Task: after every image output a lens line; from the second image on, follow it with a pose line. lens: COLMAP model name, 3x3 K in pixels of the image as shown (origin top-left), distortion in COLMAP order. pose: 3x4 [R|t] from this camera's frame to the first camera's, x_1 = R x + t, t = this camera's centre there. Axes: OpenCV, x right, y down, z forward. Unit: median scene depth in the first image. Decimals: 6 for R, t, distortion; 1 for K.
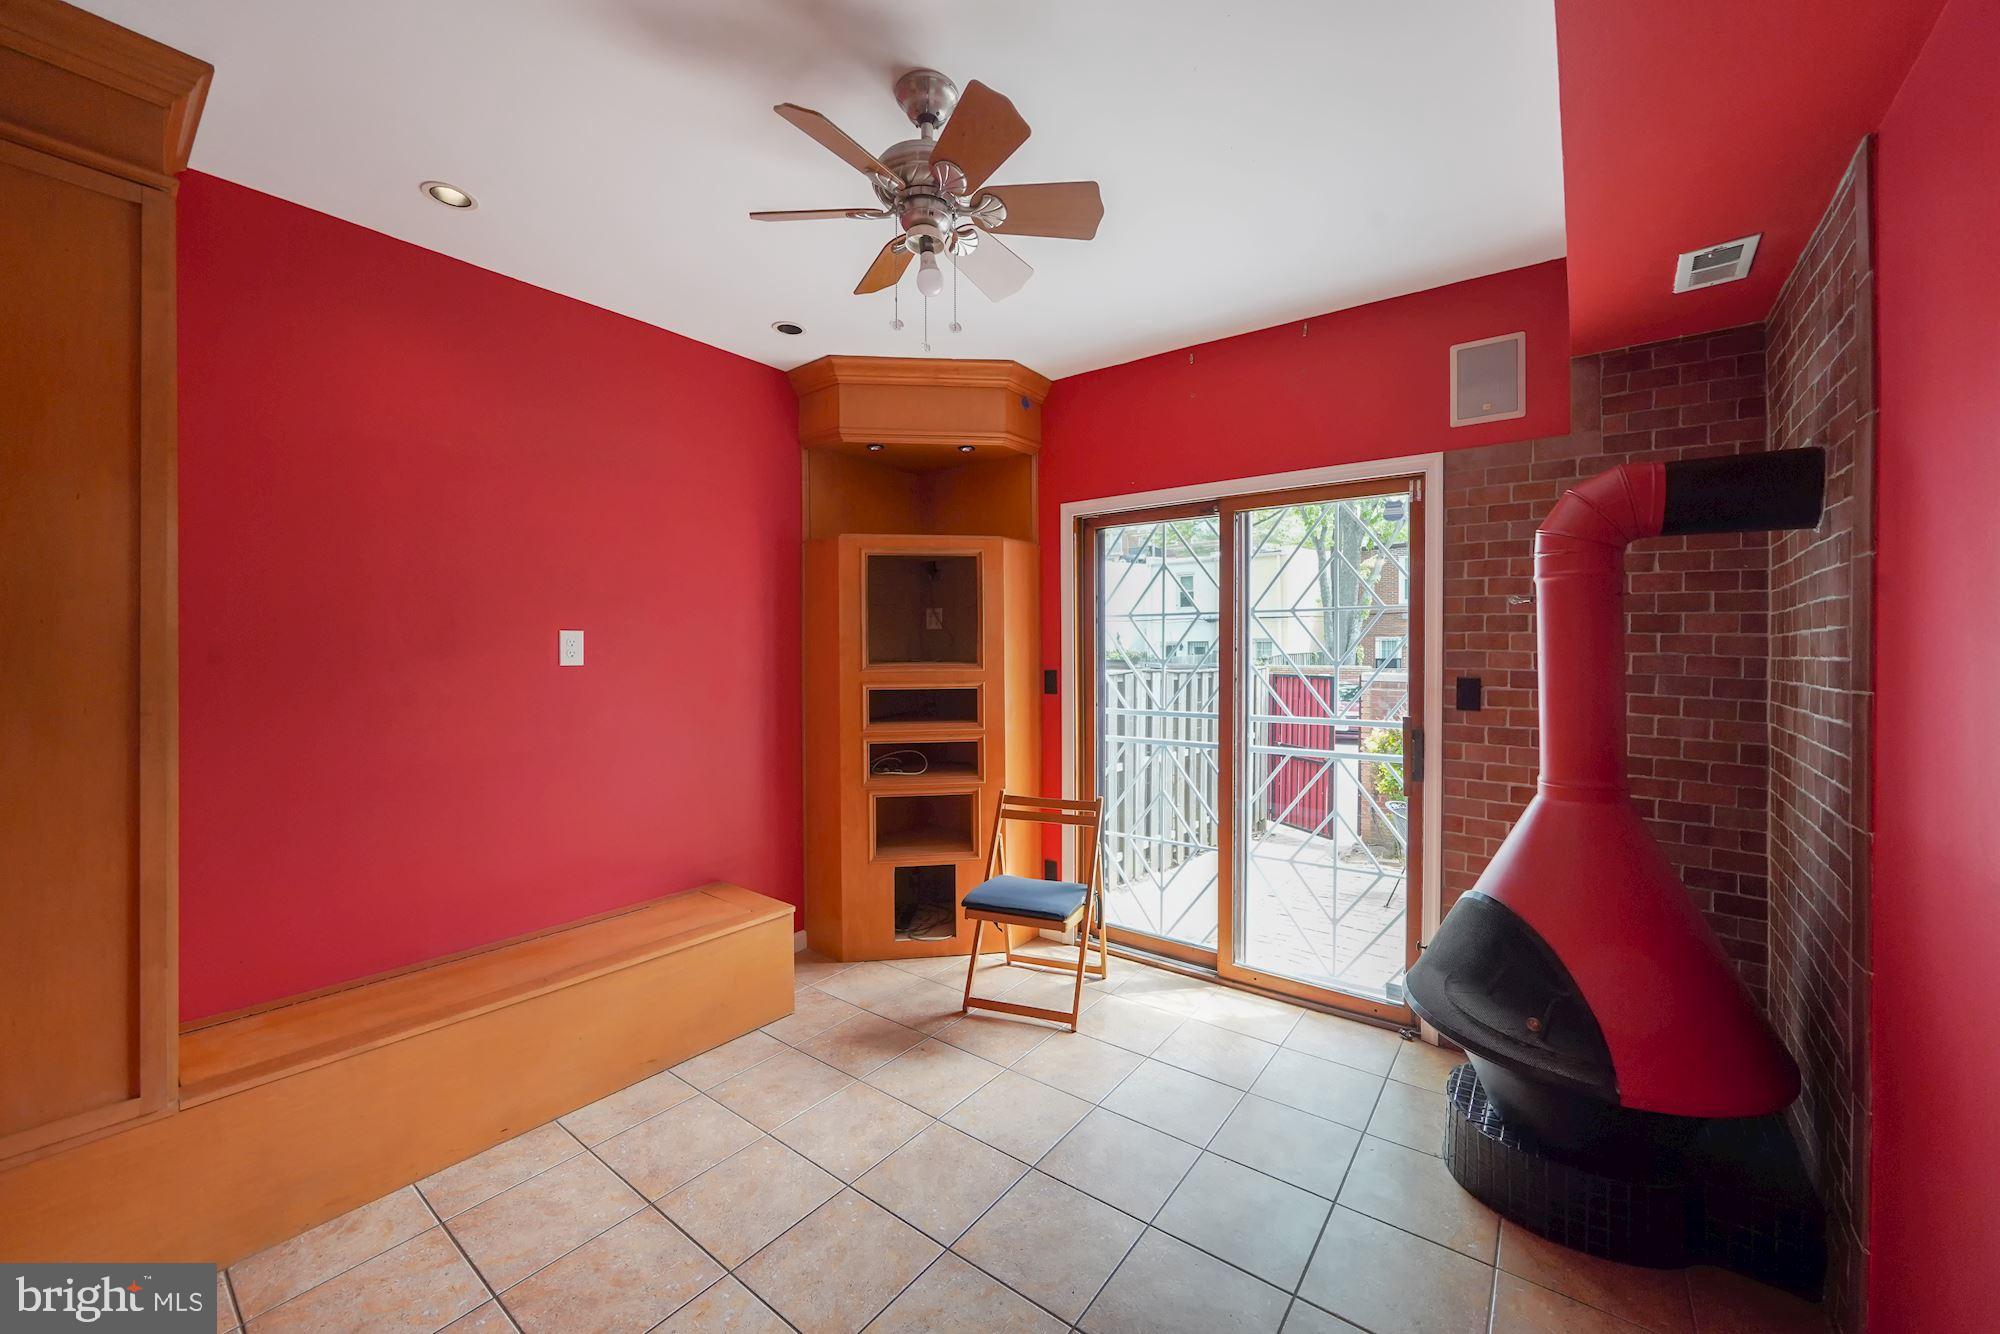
lens RADIAL K [[742.0, 0, 1000.0], [0, 742.0, 667.0], [0, 0, 1]] dist [-0.013244, -0.000014]
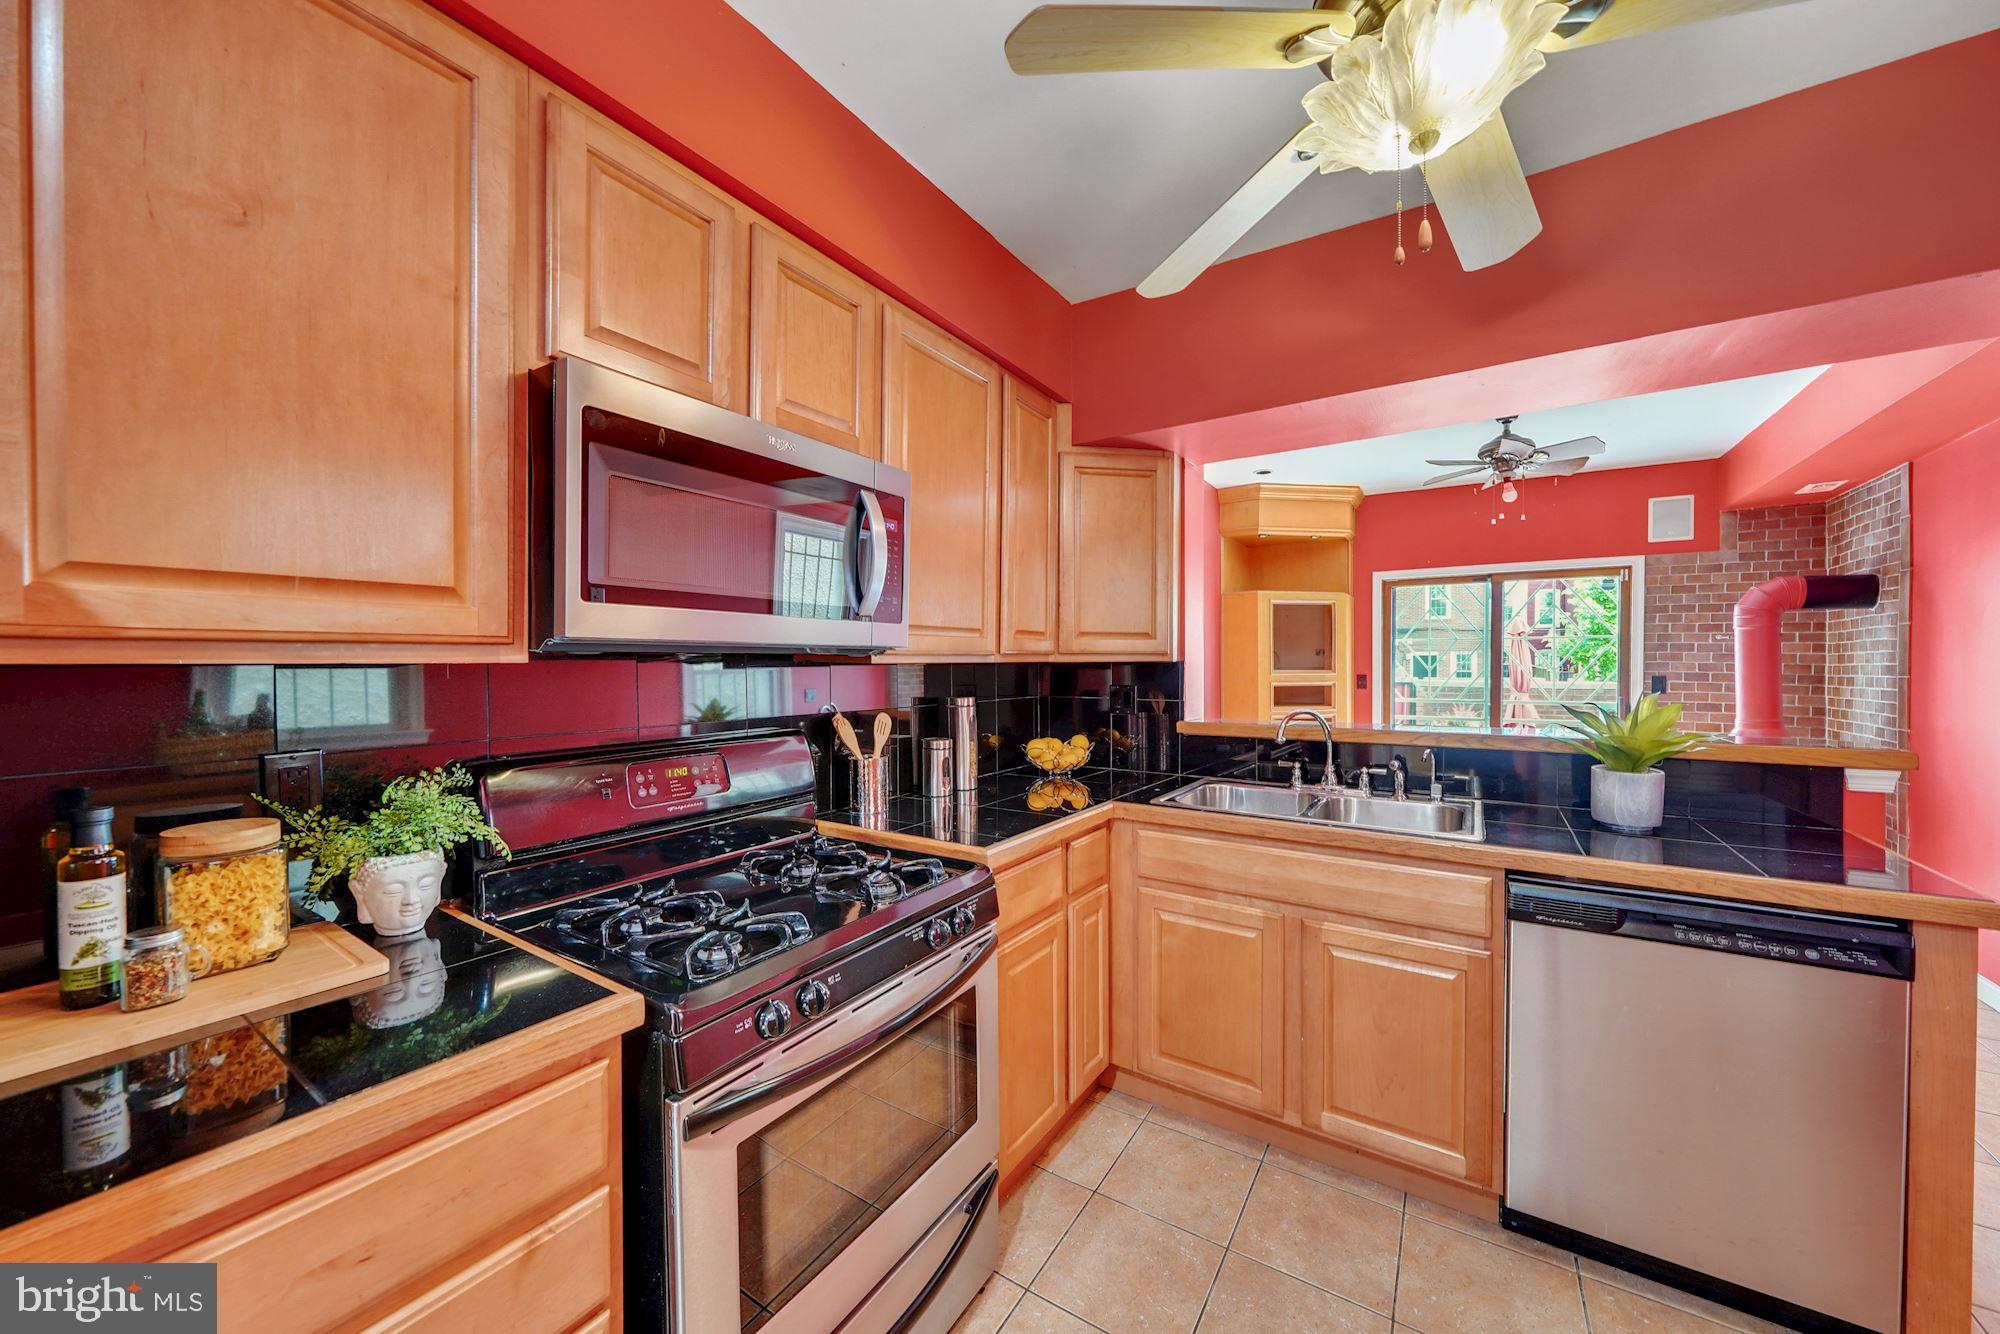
lens RADIAL K [[700.0, 0, 1009.5], [0, 700.0, 677.6], [0, 0, 1]] dist [-0.000368, -0.000068]
pose [[0.997095, -0.001291, 0.076152, -1.170862], [0.001552, 0.999993, -0.003370, 0.022924], [-0.076147, 0.003478, 0.997091, -0.664520]]
